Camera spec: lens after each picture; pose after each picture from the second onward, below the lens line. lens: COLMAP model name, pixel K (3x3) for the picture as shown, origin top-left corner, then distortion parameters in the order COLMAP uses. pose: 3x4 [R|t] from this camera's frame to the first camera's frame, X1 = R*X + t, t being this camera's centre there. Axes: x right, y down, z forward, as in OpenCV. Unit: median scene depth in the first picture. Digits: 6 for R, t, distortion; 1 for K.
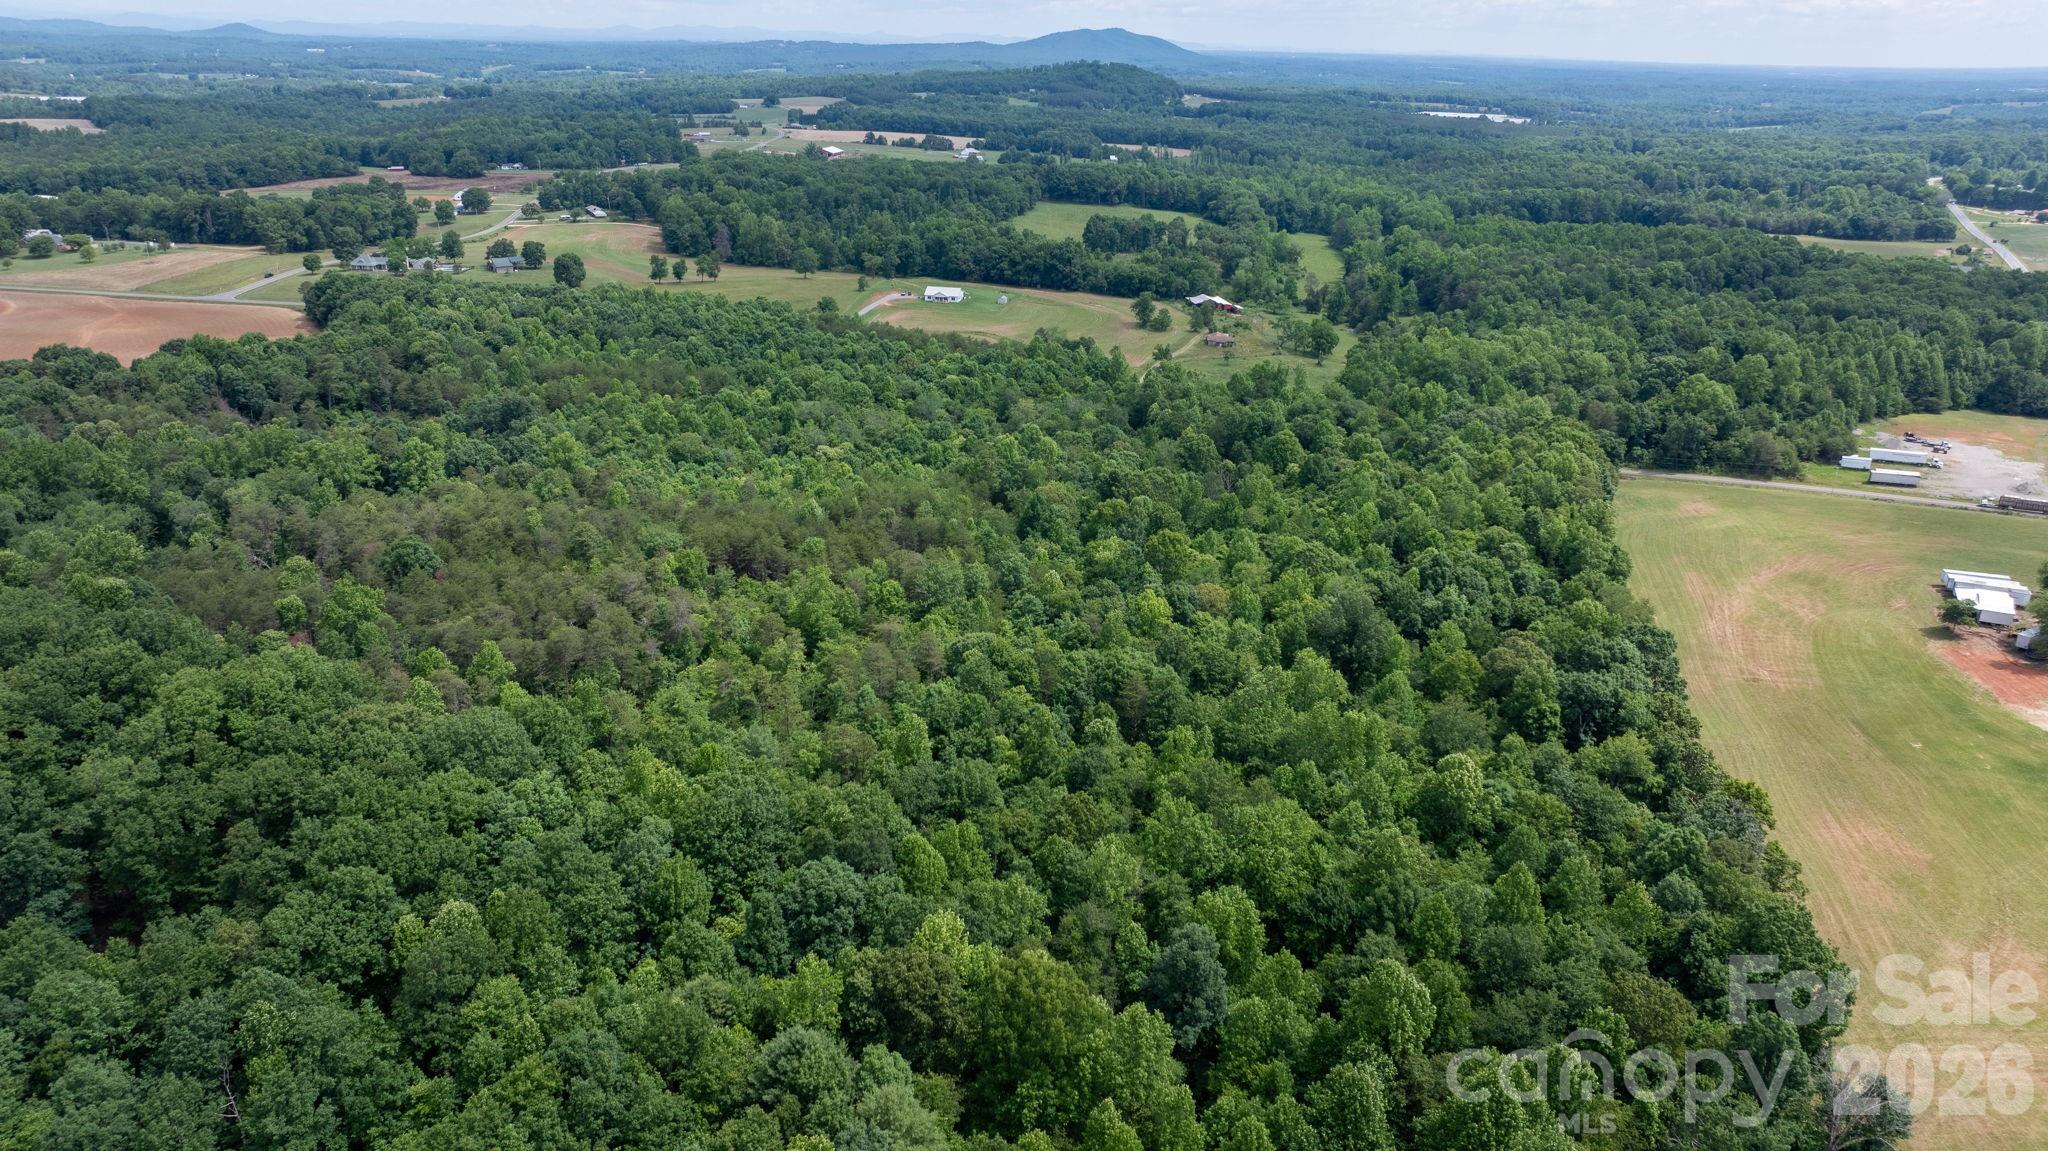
lens RADIAL K [[1437.6, 0, 1023.0], [0, 1437.6, 576.0], [0, 0, 1]] dist [-0.031627, 0.033009]
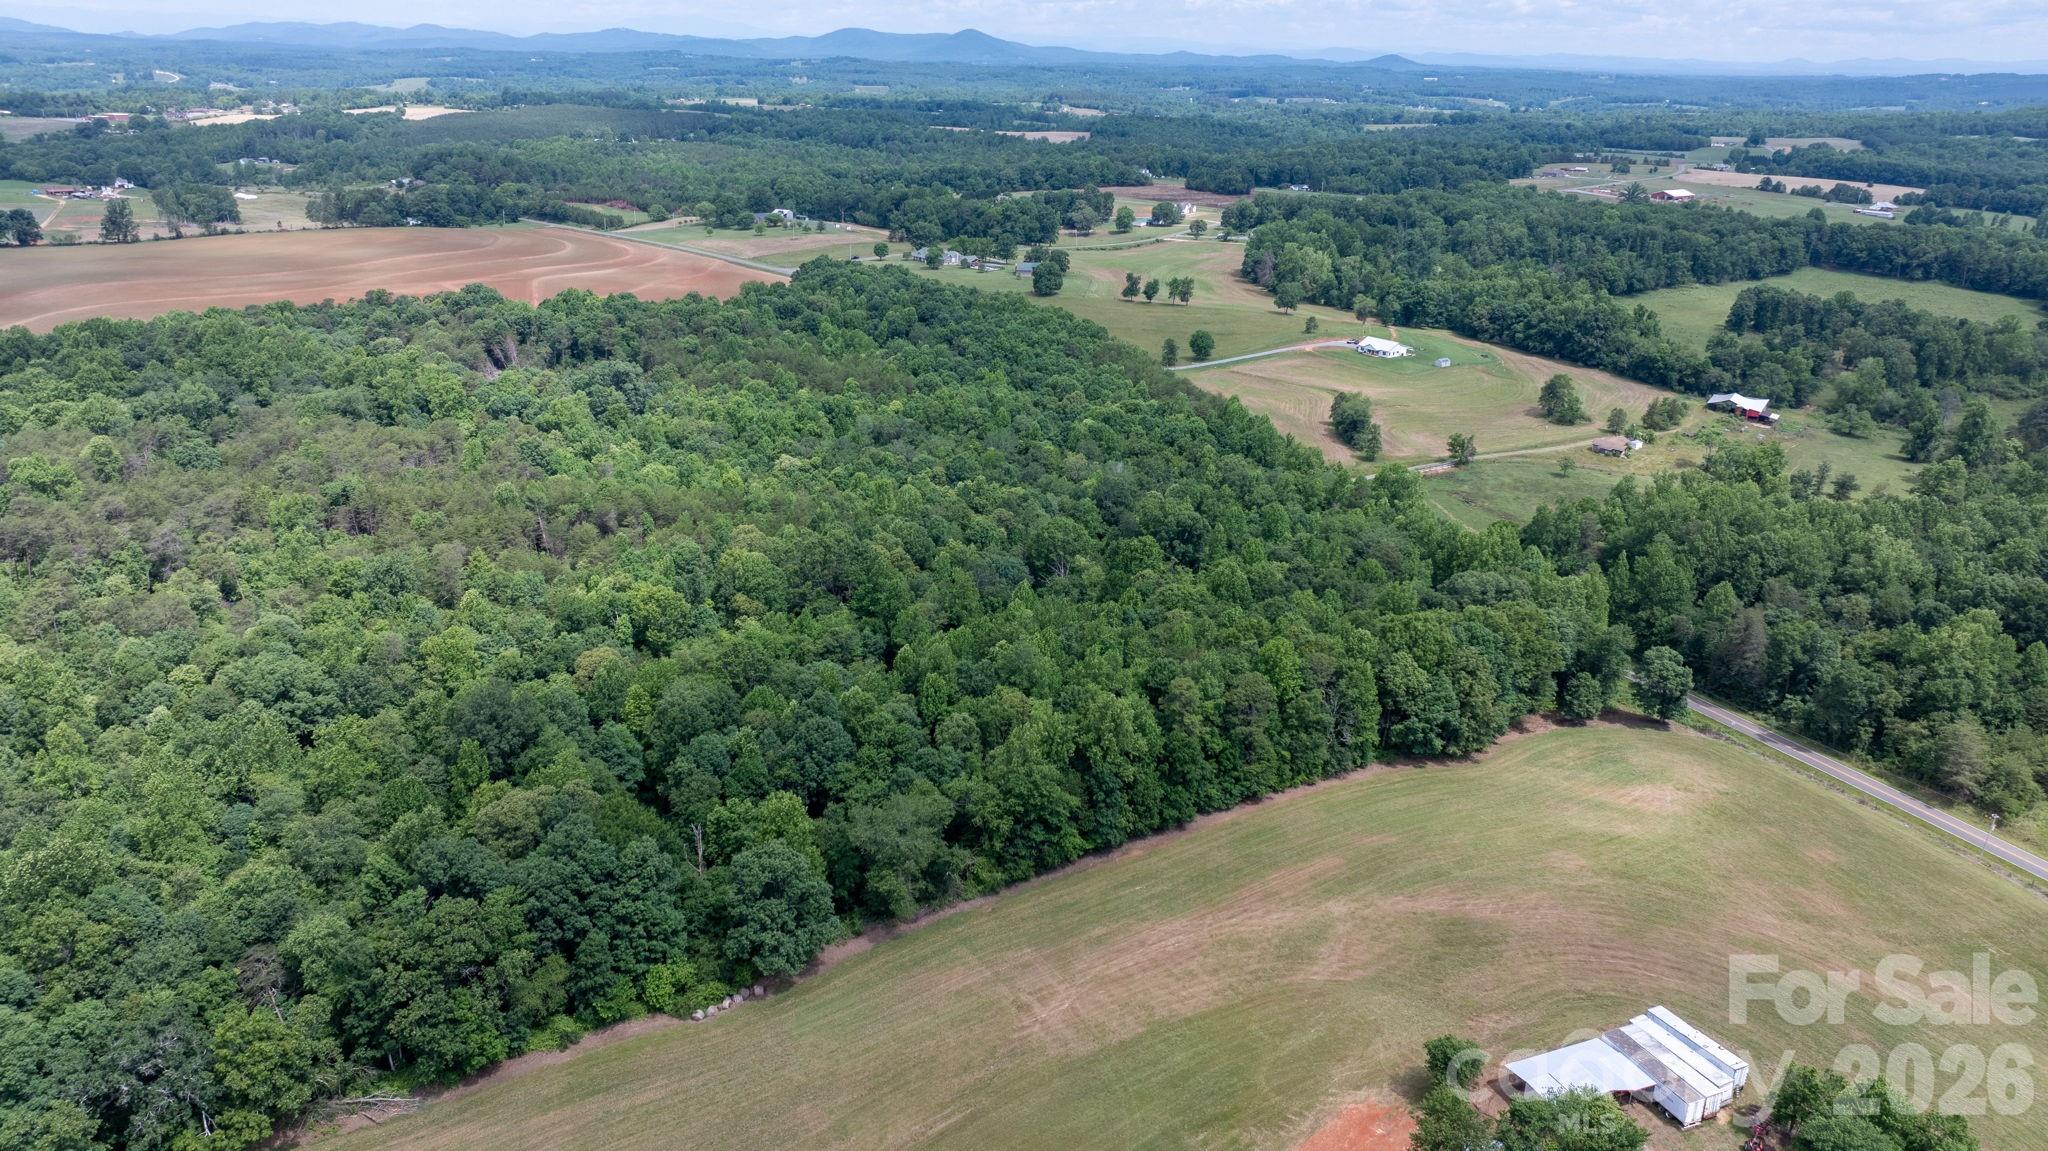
lens RADIAL K [[1437.6, 0, 1018.1], [0, 1437.6, 576.4], [0, 0, 1]] dist [-0.031627, 0.033009]
pose [[0.740681, 0.225577, -0.632856, 0.264982], [-0.238283, 0.968918, 0.066482, -0.047945], [0.628182, 0.101557, 0.771410, 0.144626]]
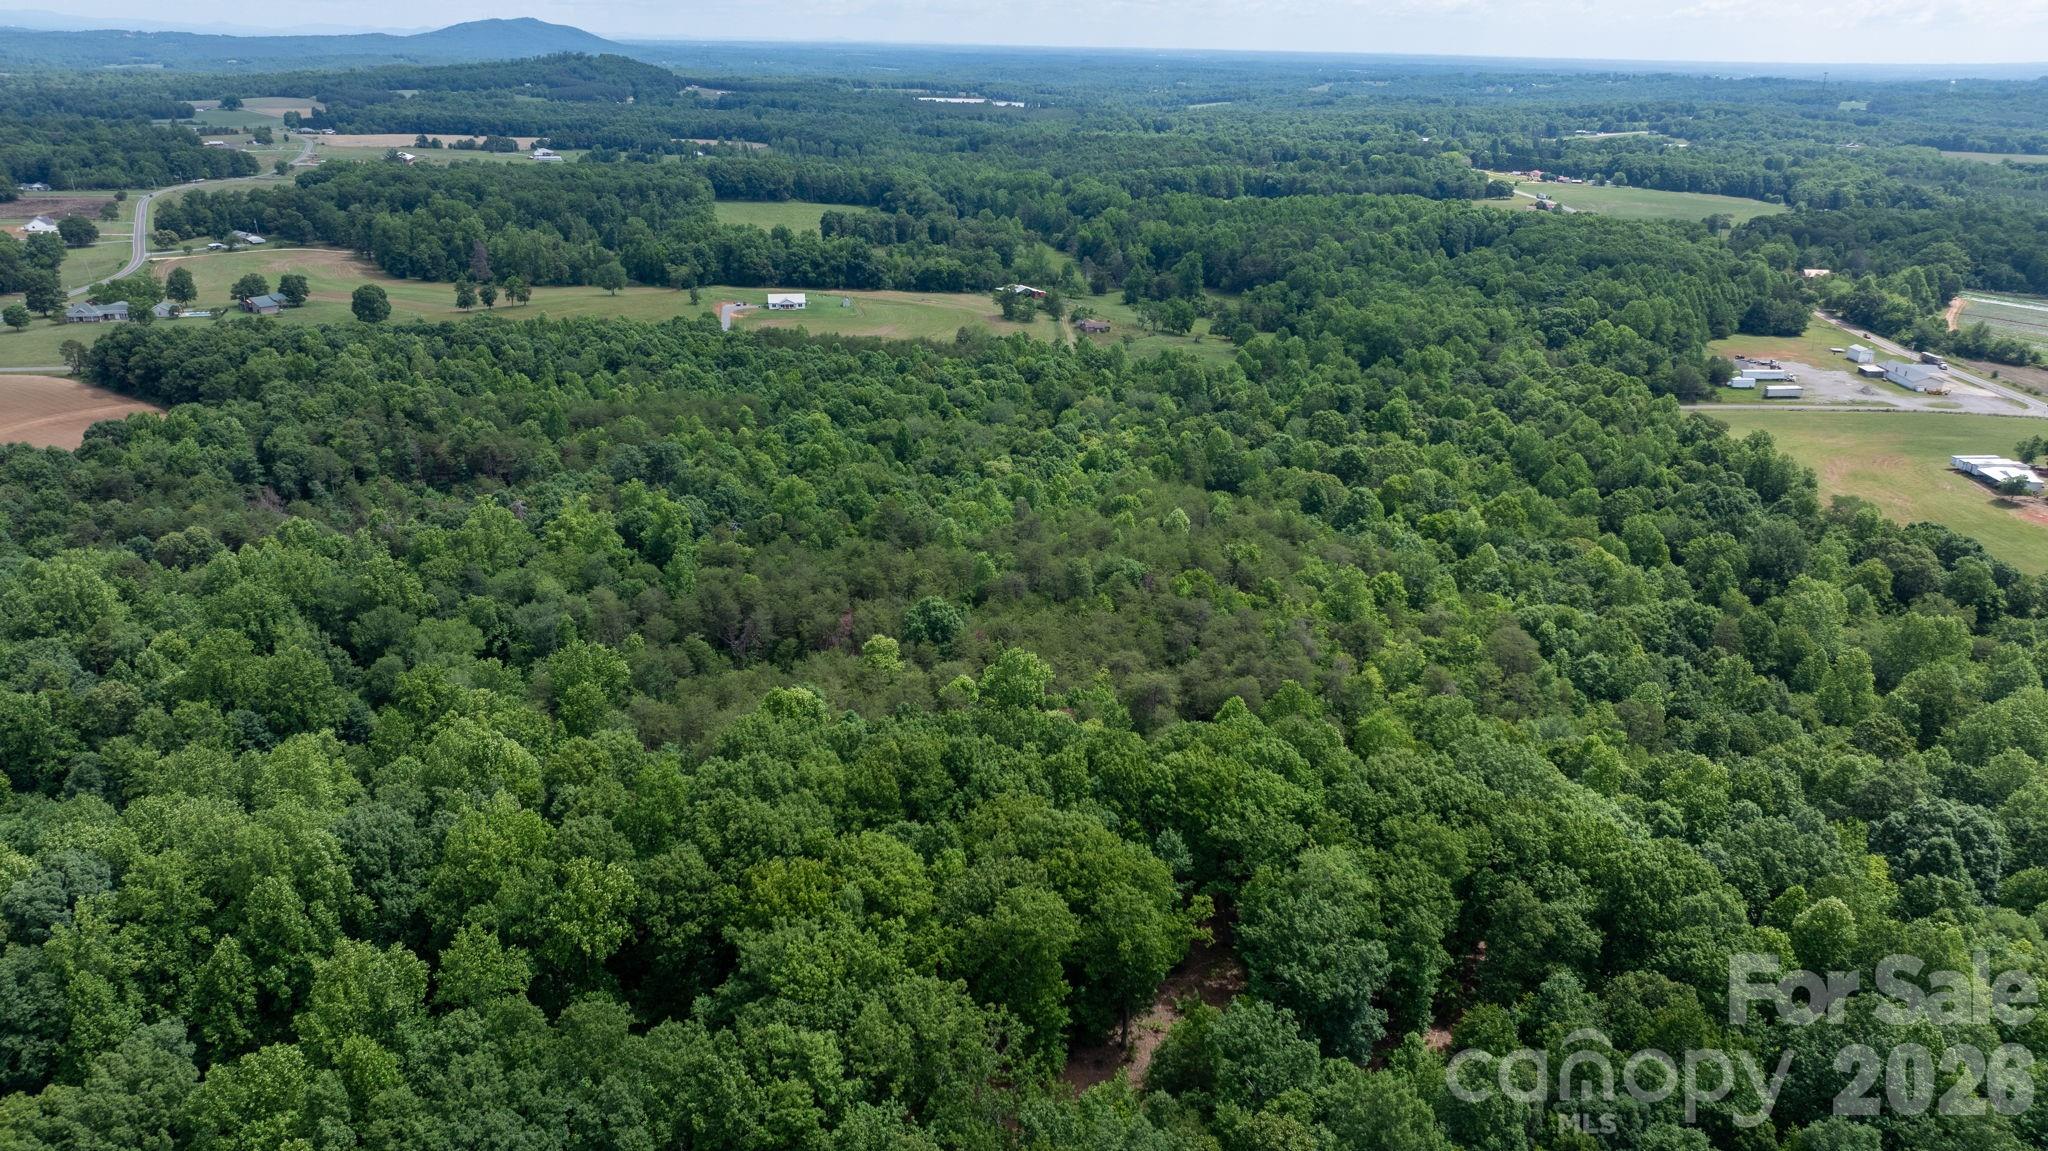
lens RADIAL K [[1437.6, 0, 1021.5], [0, 1437.6, 562.8], [0, 0, 1]] dist [-0.031627, 0.033009]
pose [[0.923212, -0.135692, 0.359538, -0.201226], [0.136043, 0.990401, 0.024457, -0.018623], [-0.359405, 0.026333, 0.932810, 0.040291]]
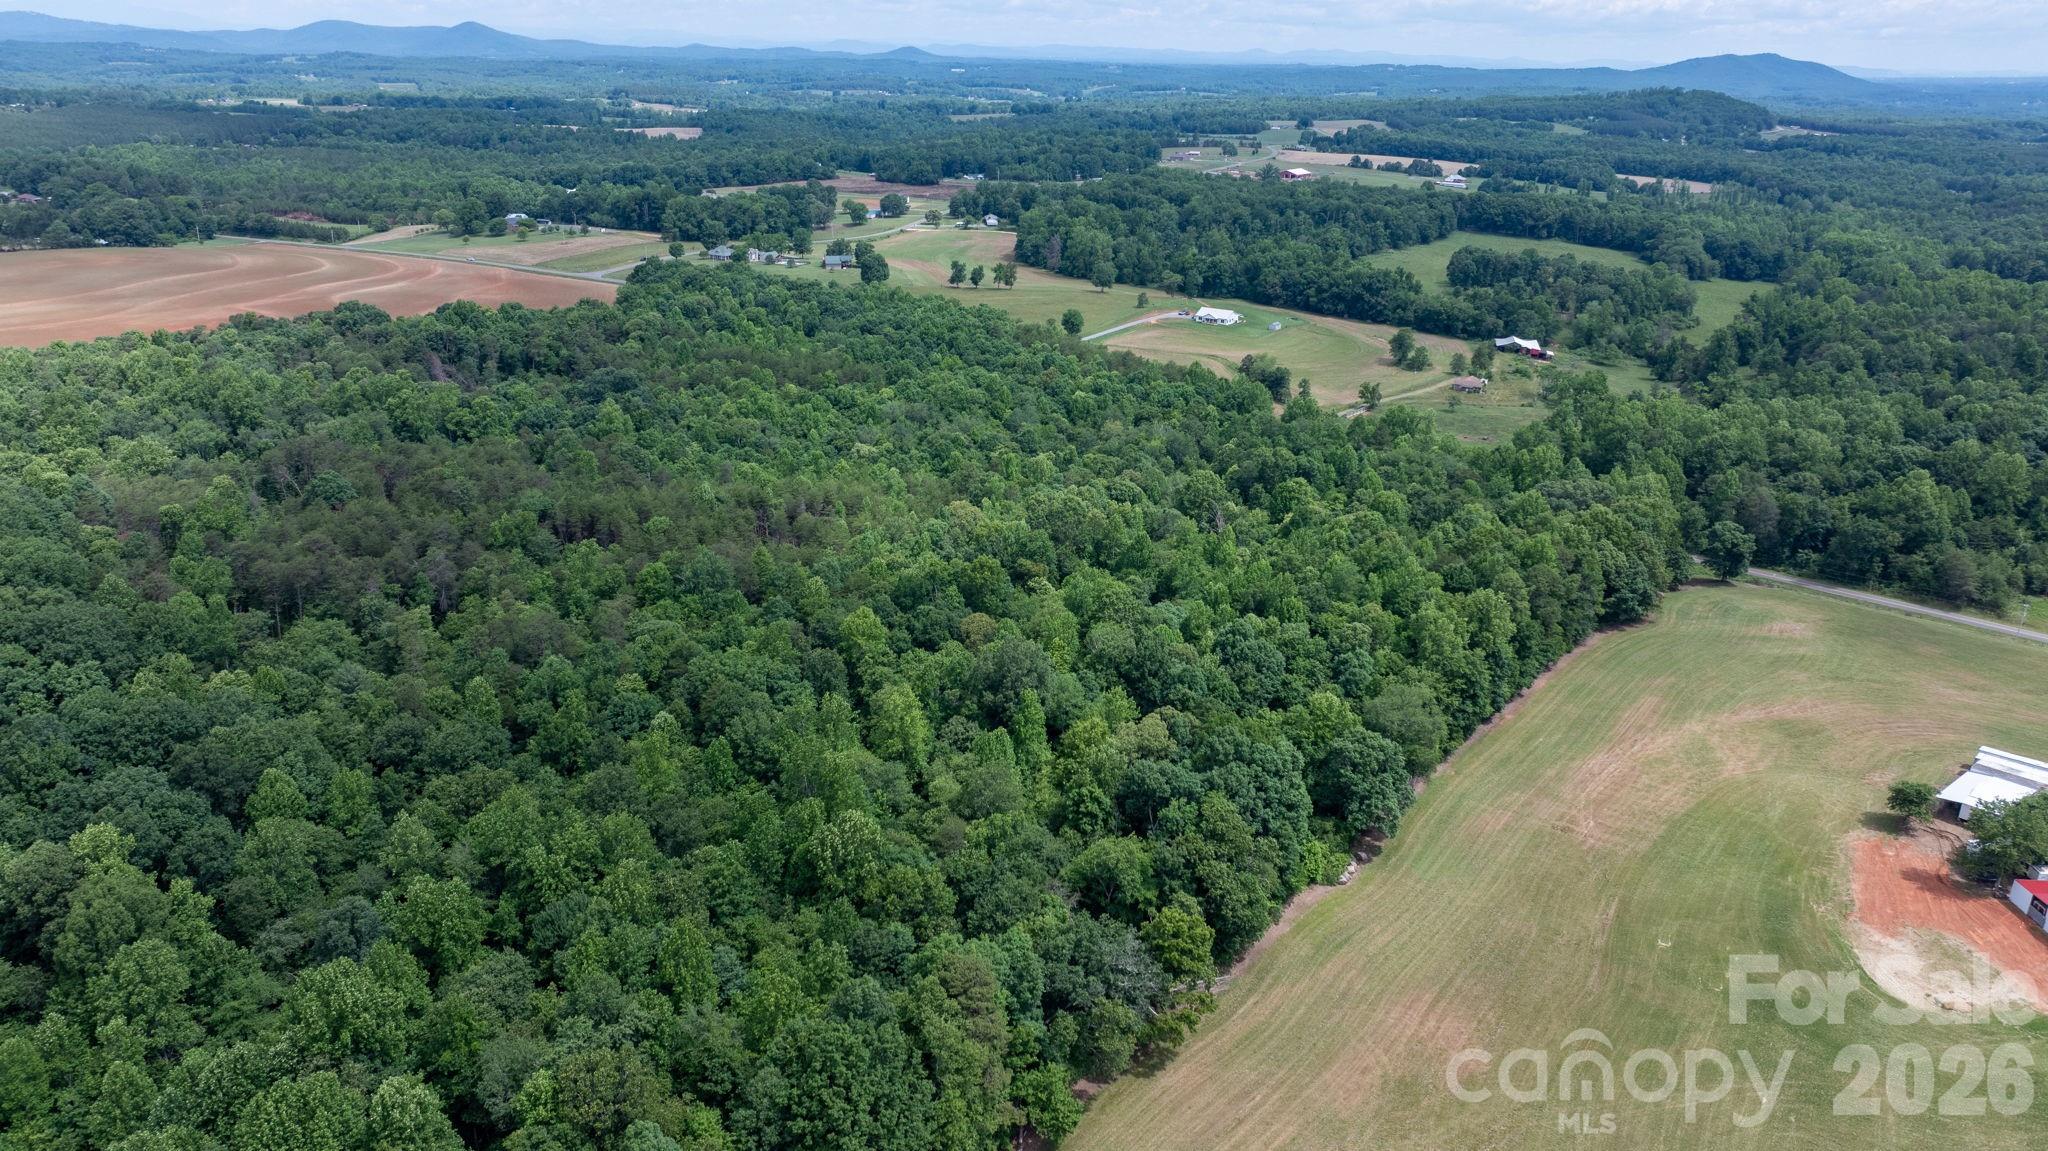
lens RADIAL K [[1437.6, 0, 1018.0], [0, 1437.6, 579.9], [0, 0, 1]] dist [-0.031627, 0.033009]
pose [[0.915108, 0.136350, -0.379456, 0.156380], [-0.141030, 0.989883, 0.015581, -0.010826], [0.377741, 0.039256, 0.925079, 0.038789]]
